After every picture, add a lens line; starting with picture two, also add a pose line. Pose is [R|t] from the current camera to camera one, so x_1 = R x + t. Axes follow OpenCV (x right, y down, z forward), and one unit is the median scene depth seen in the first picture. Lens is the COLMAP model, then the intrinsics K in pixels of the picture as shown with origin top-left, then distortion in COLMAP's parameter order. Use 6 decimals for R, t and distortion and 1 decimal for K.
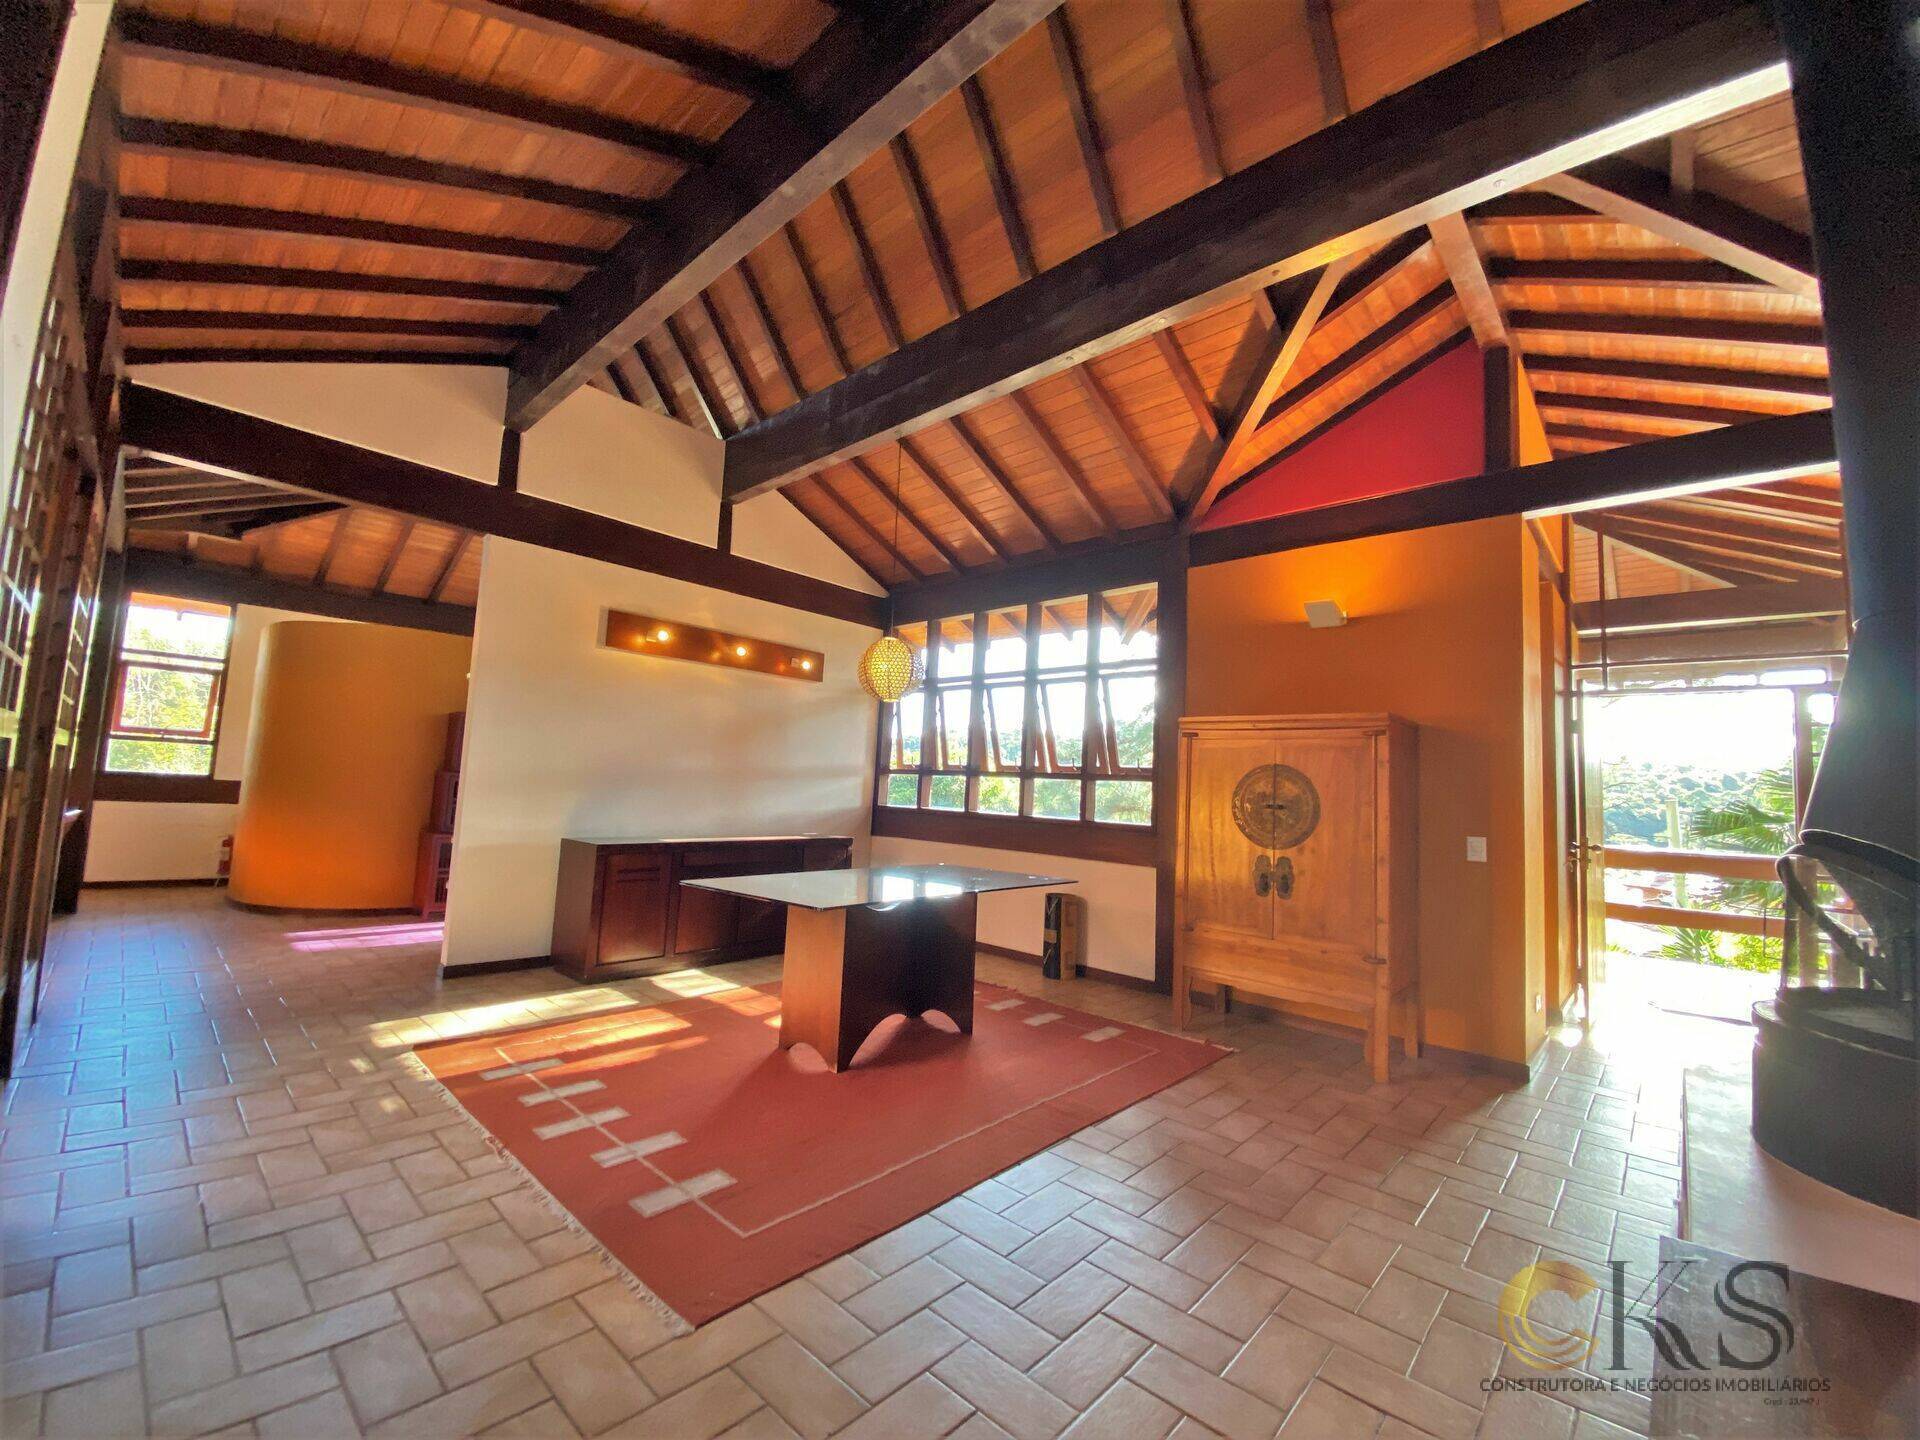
lens RADIAL K [[772.5, 0, 947.6], [0, 772.5, 720.8], [0, 0, 1]] dist [0.023080, -0.023243]
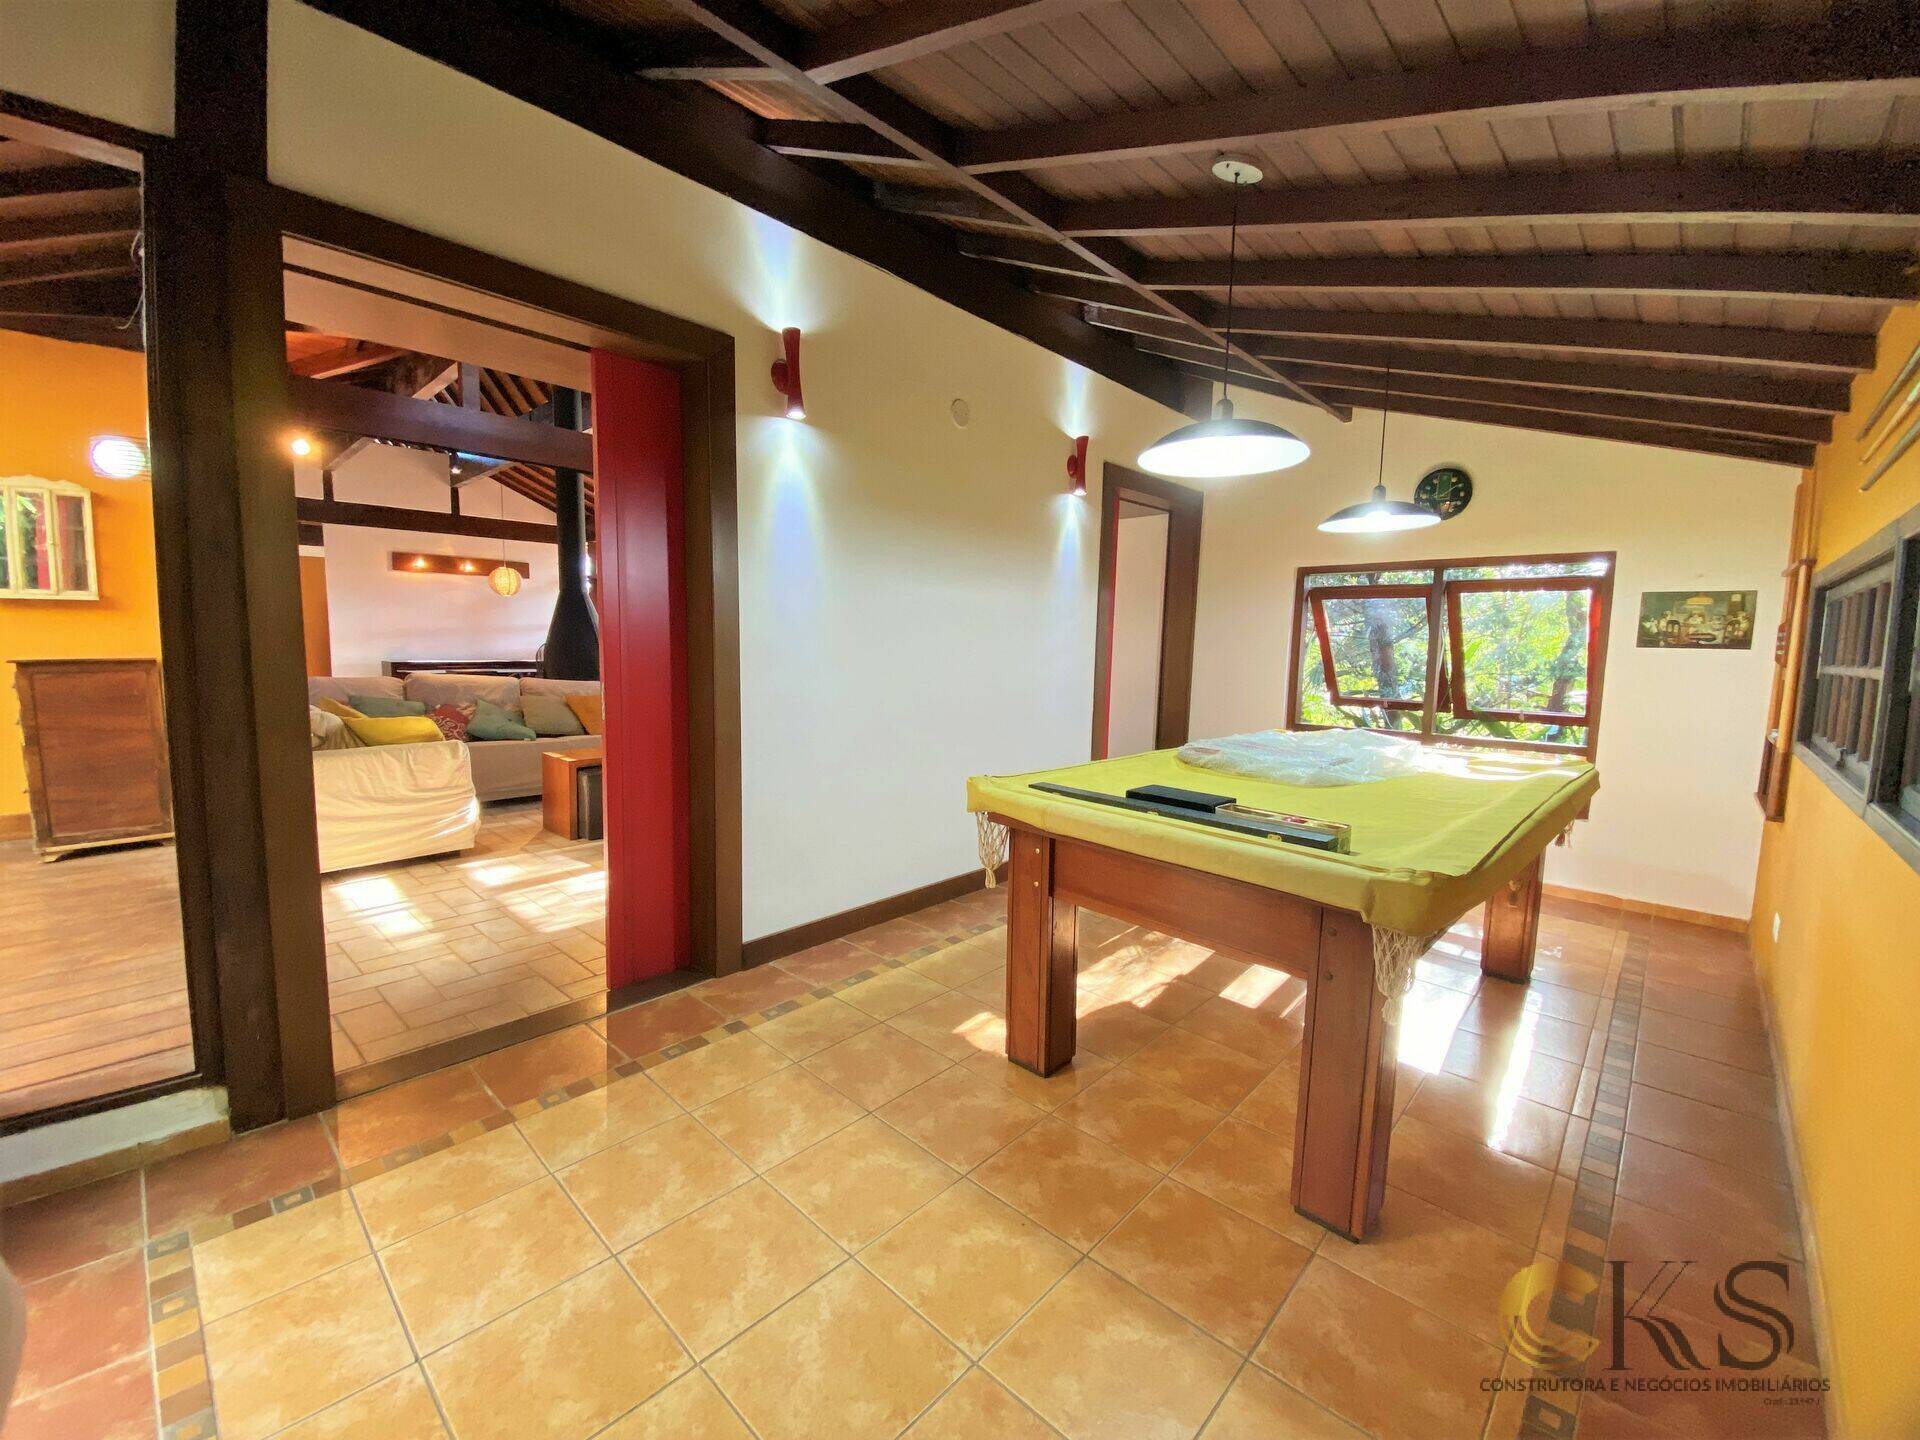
lens RADIAL K [[785.0, 0, 961.7], [0, 785.0, 710.4], [0, 0, 1]] dist [0.020008, -0.025257]
pose [[0.999607, -0.025838, -0.010905, 1.468764], [0.027370, 0.983572, 0.178429, -0.082191], [0.006116, -0.178658, 0.983892, -1.514245]]
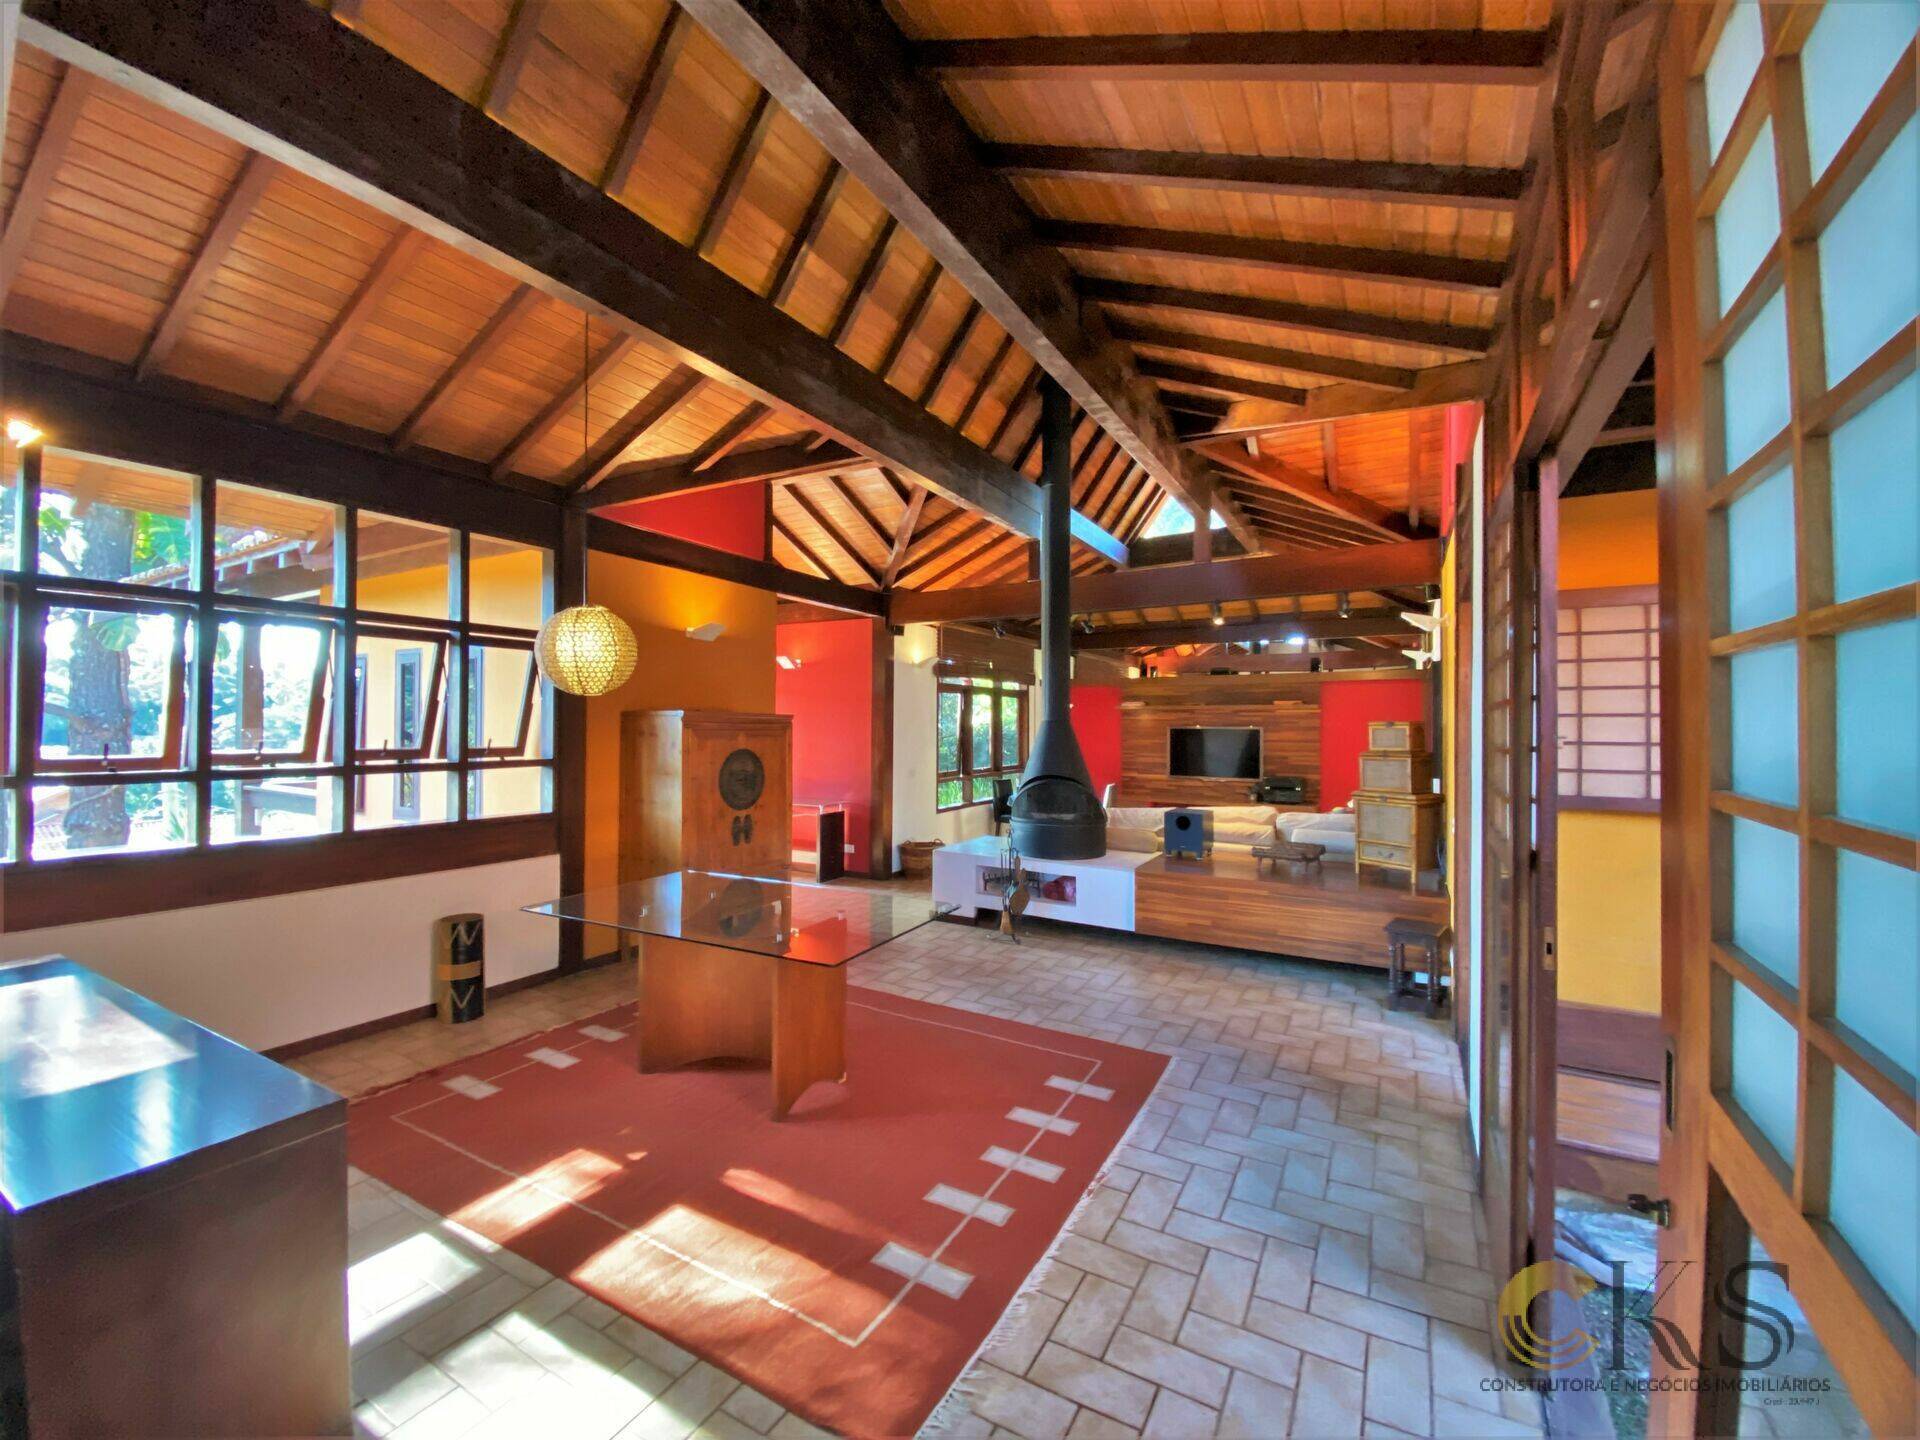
lens RADIAL K [[766.4, 0, 960.0], [0, 766.4, 720.0], [0, 0, 1]] dist [0.025424, -0.022324]
pose [[-0.229882, -0.040742, 0.972365, -1.005972], [-0.105129, 0.994317, 0.016808, -0.059577], [-0.967524, -0.098359, -0.232859, 0.968432]]
